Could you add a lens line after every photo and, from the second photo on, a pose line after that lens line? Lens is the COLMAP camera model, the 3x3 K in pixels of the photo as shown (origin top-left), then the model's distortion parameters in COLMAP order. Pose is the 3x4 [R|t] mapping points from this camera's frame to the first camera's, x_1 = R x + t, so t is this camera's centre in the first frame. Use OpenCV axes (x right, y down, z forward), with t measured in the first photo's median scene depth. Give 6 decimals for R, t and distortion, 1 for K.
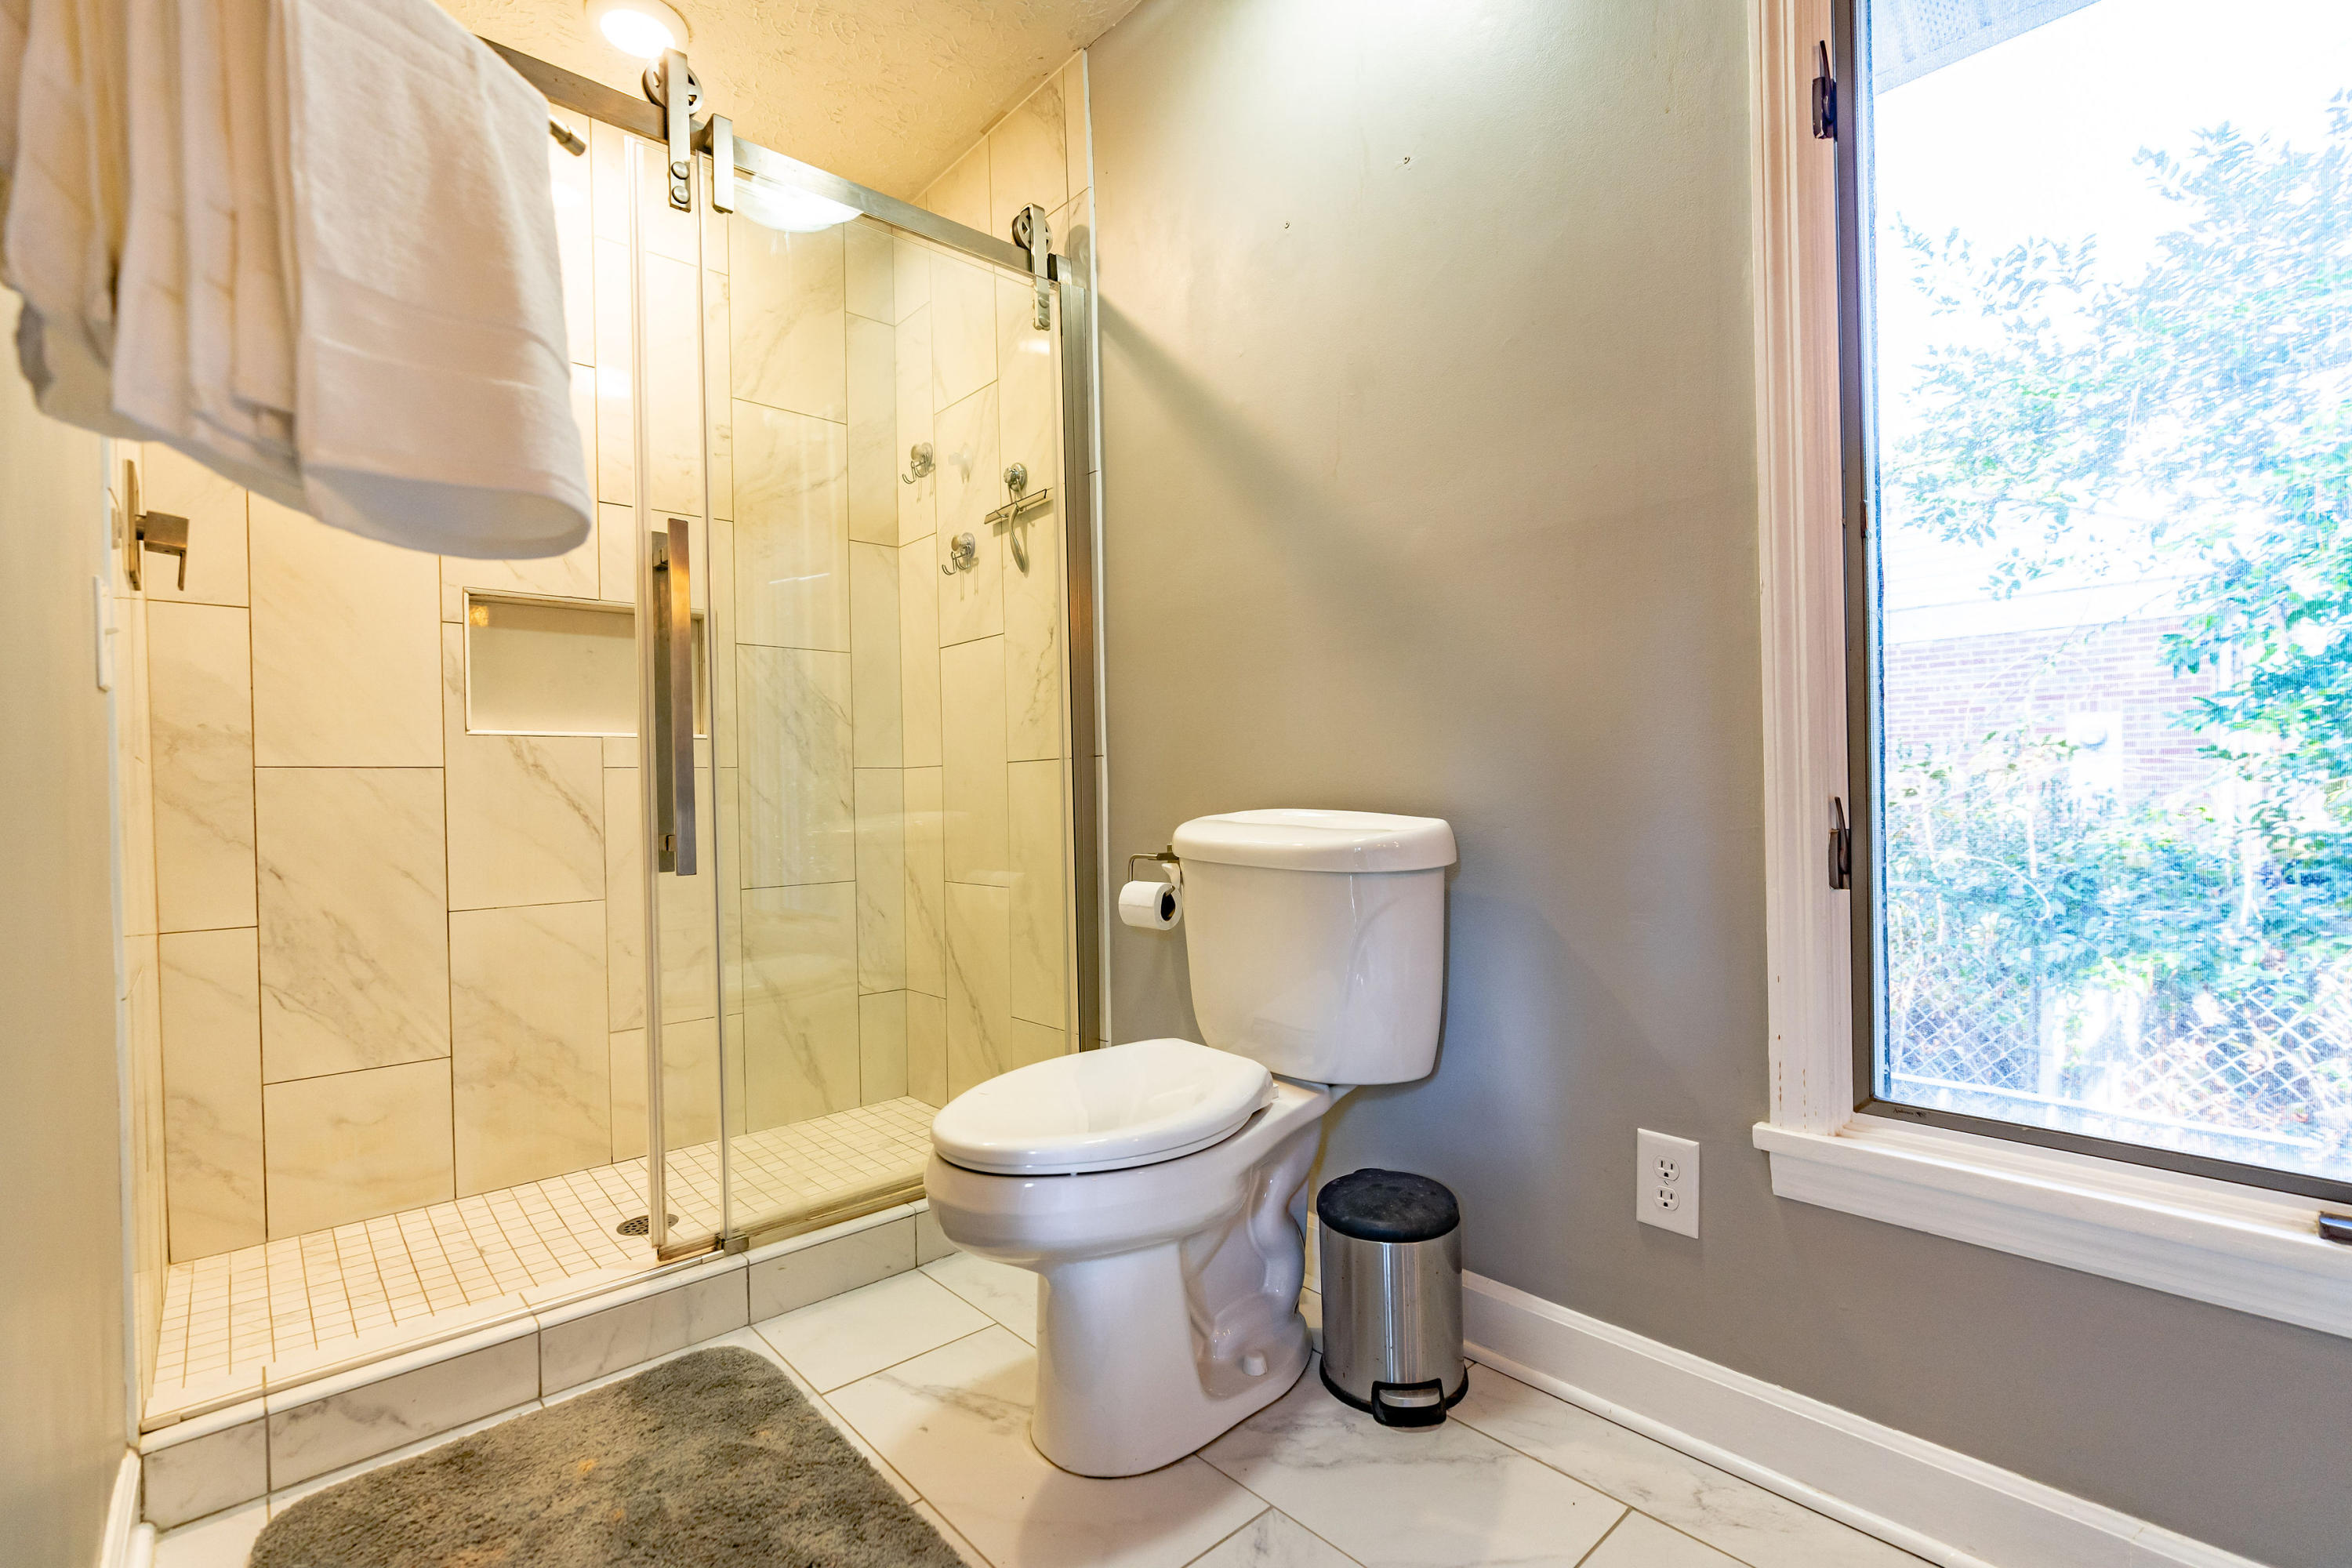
lens RADIAL K [[1065.1, 0, 1169.6], [0, 1065.1, 794.9], [0, 0, 1]] dist [-0.000873, 0.000718]
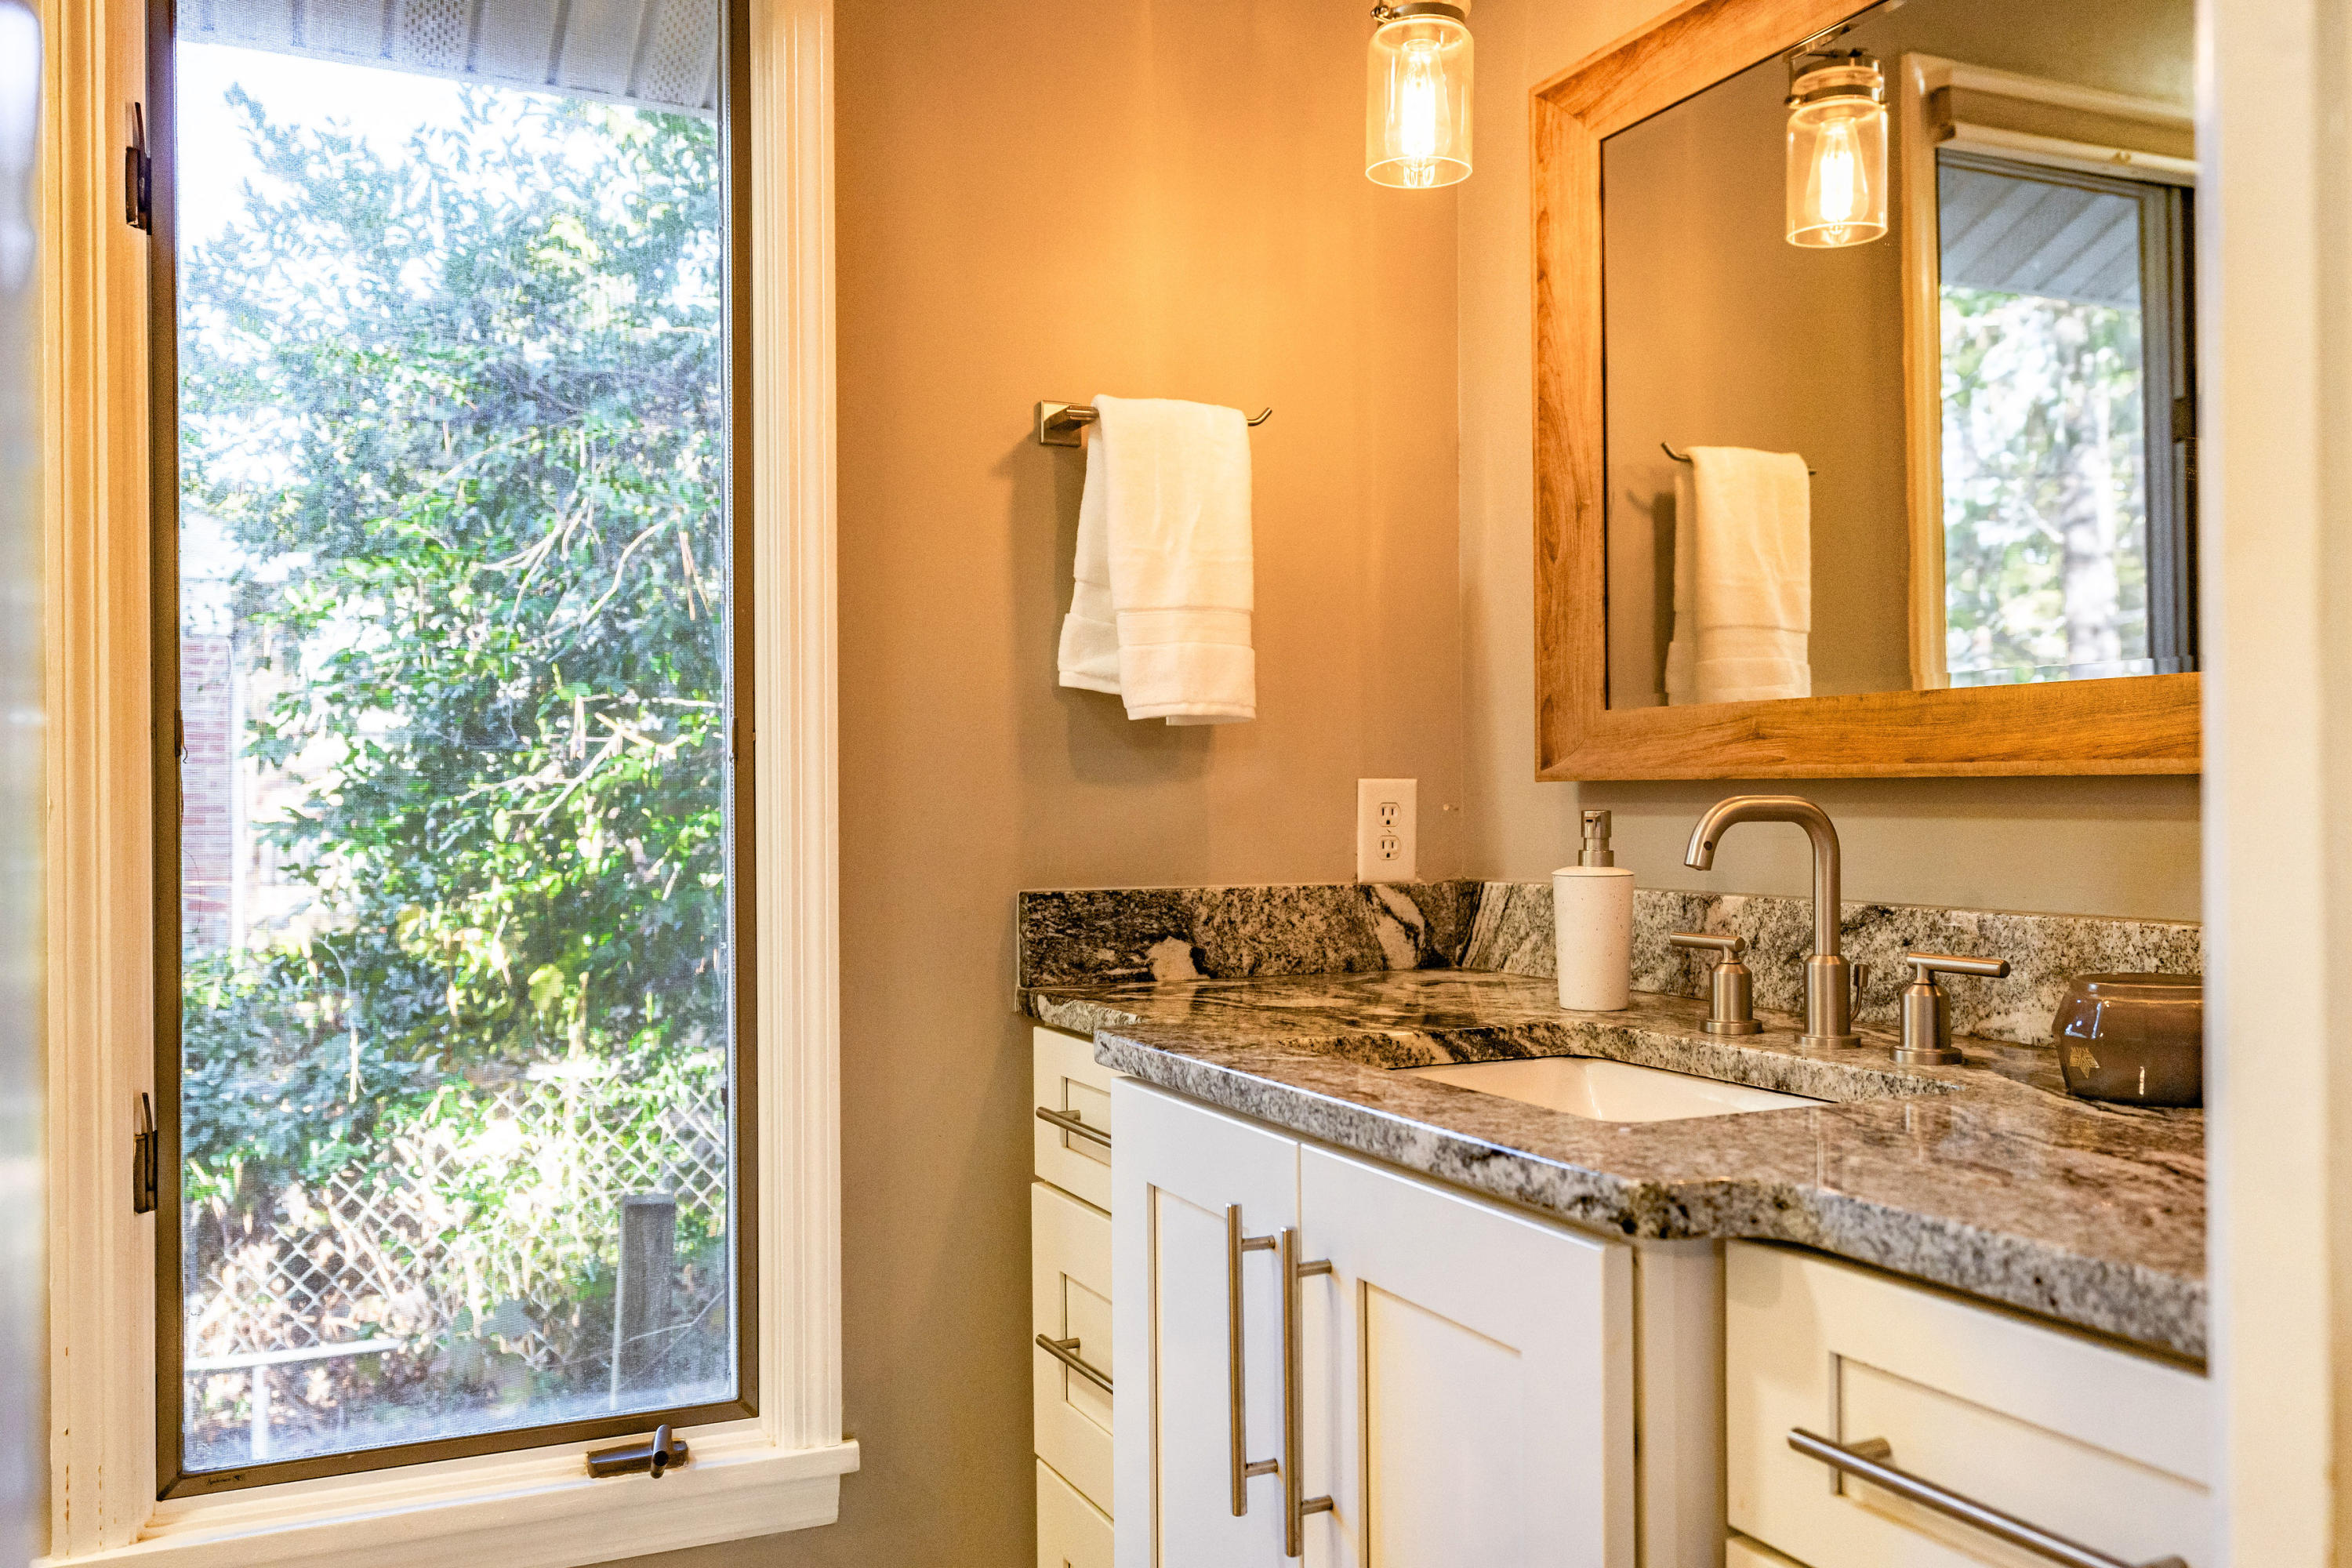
lens RADIAL K [[1912.9, 0, 1193.1], [0, 1912.9, 794.4], [0, 0, 1]] dist [0.002287, -0.001321]
pose [[0.287983, 0.015079, 0.957517, -0.437875], [0.001585, 0.999867, -0.016223, -0.174789], [-0.957634, 0.006190, 0.287921, -0.105676]]
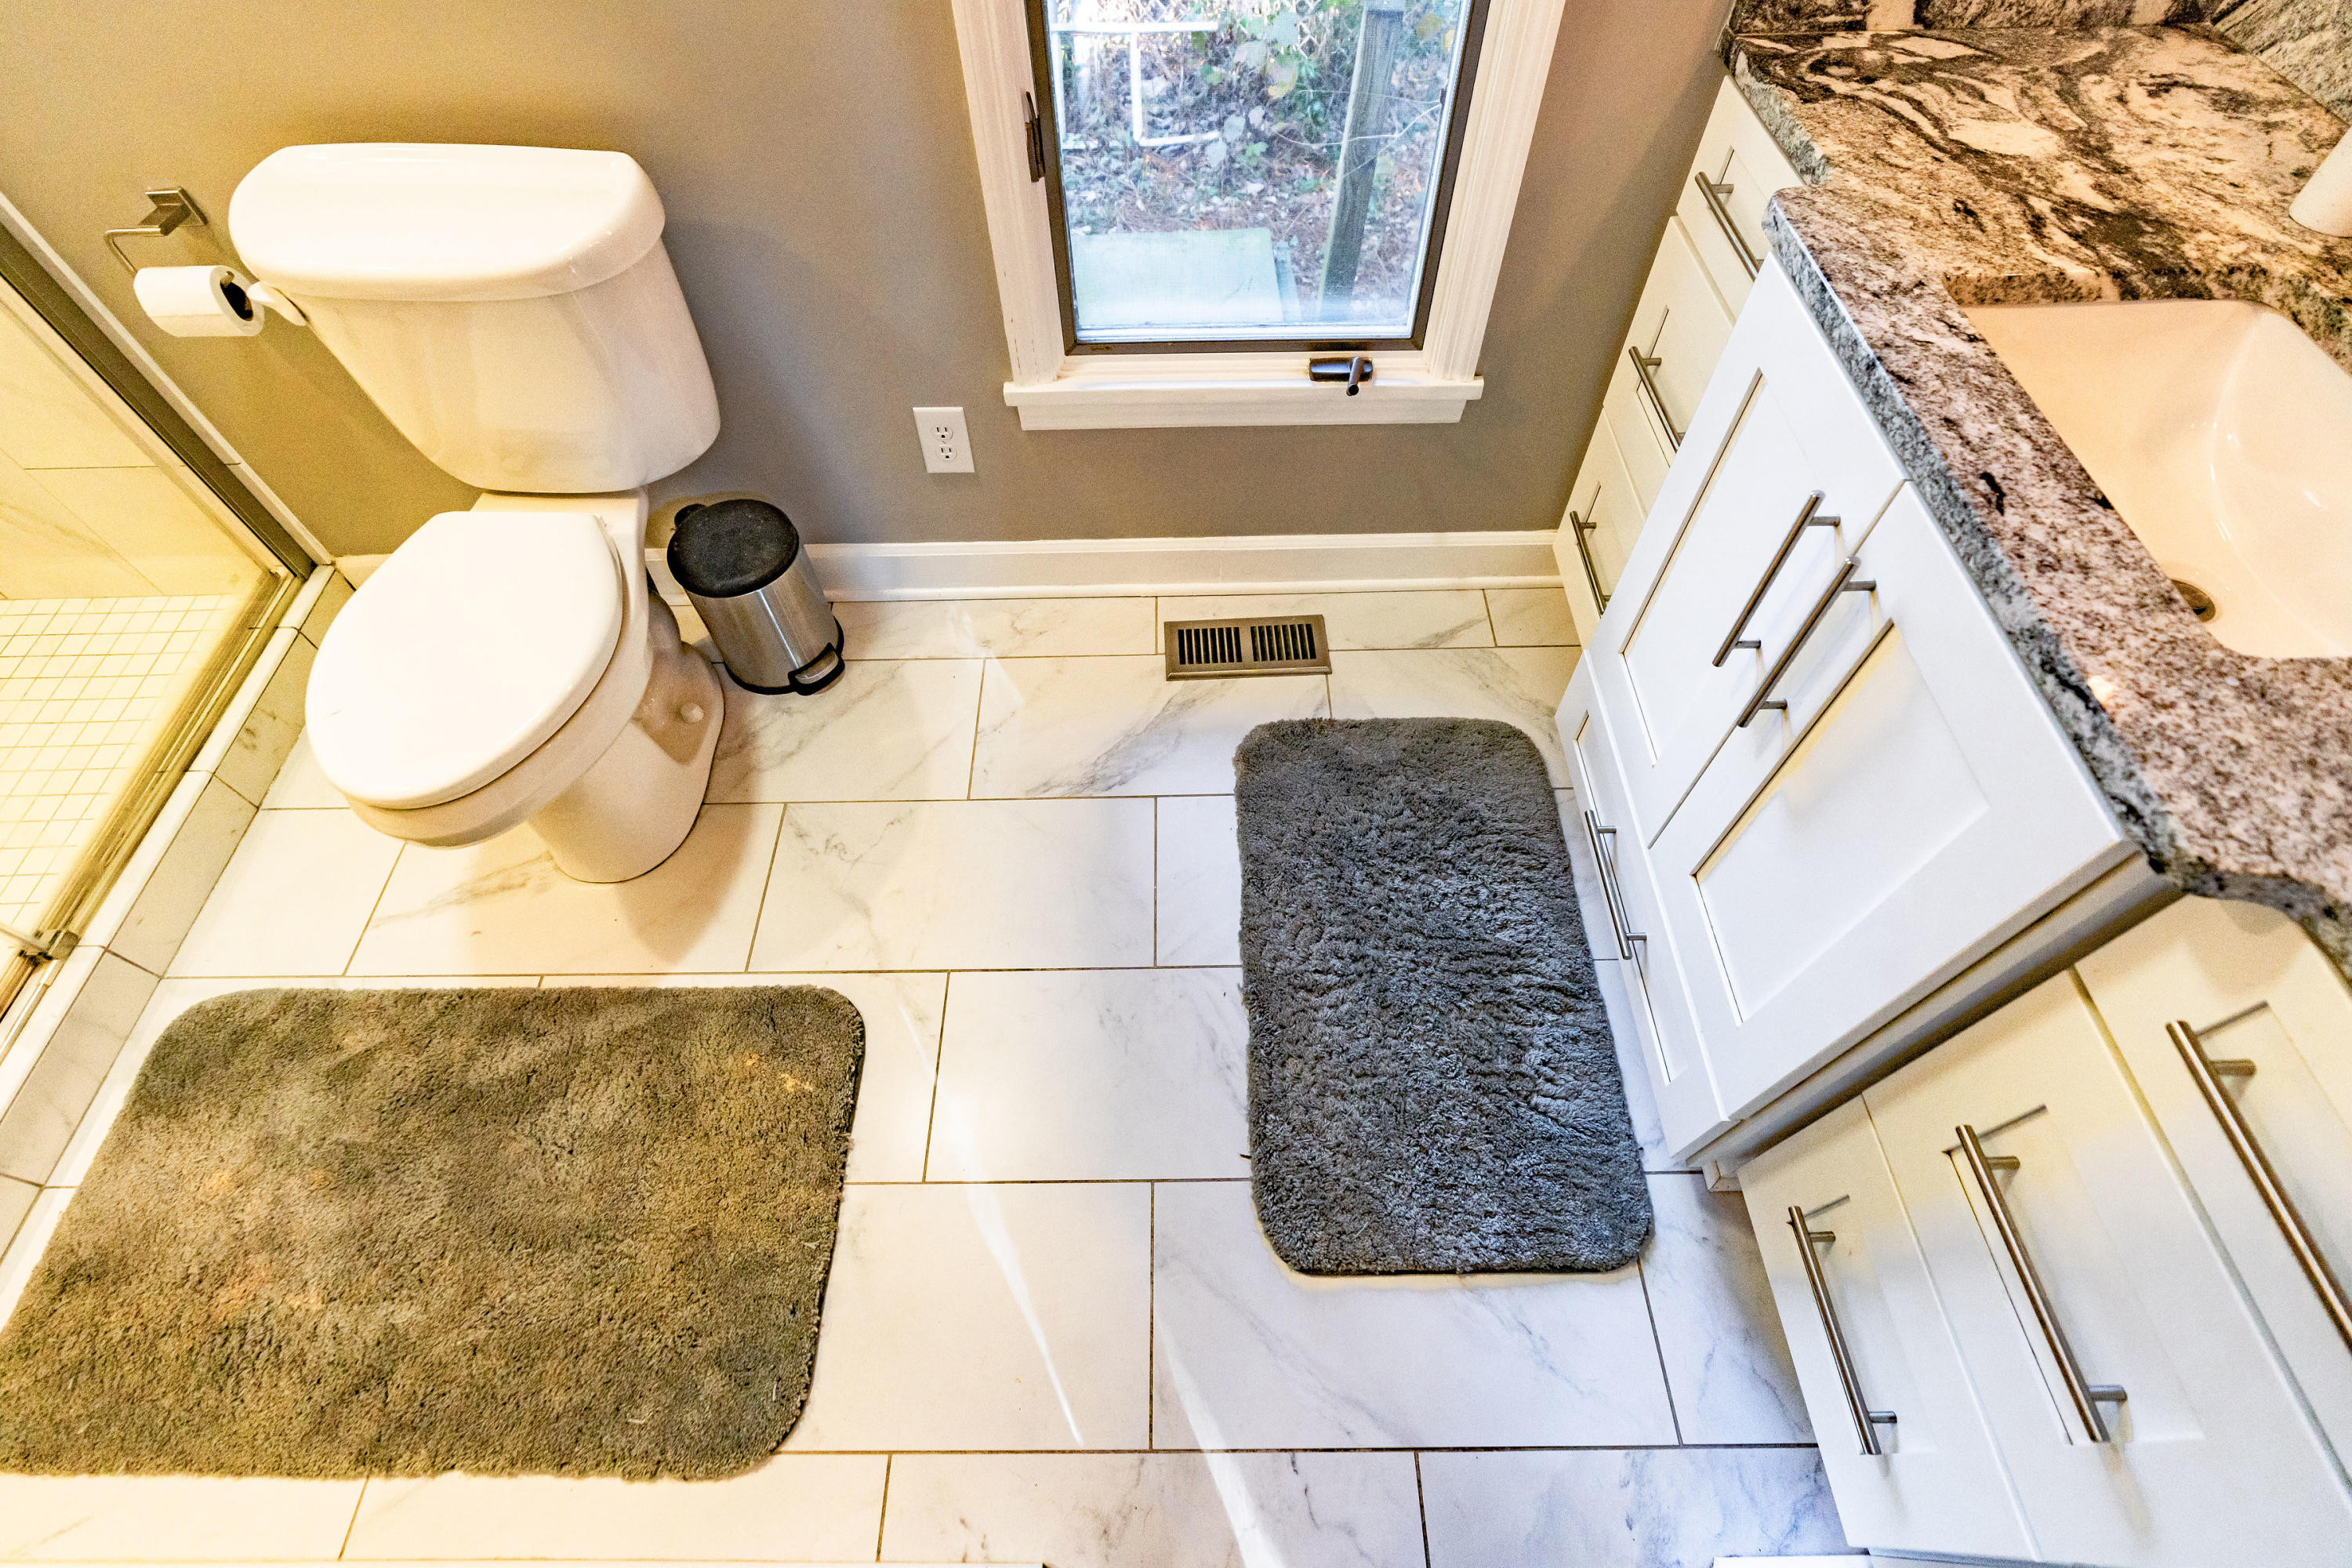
lens RADIAL K [[1065.1, 0, 1169.6], [0, 1065.1, 794.9], [0, 0, 1]] dist [-0.000873, 0.000718]
pose [[0.663973, -0.619749, 0.418392, -0.134923], [0.011109, 0.567643, 0.823200, -0.431065], [-0.747674, -0.541935, 0.383784, 0.112697]]
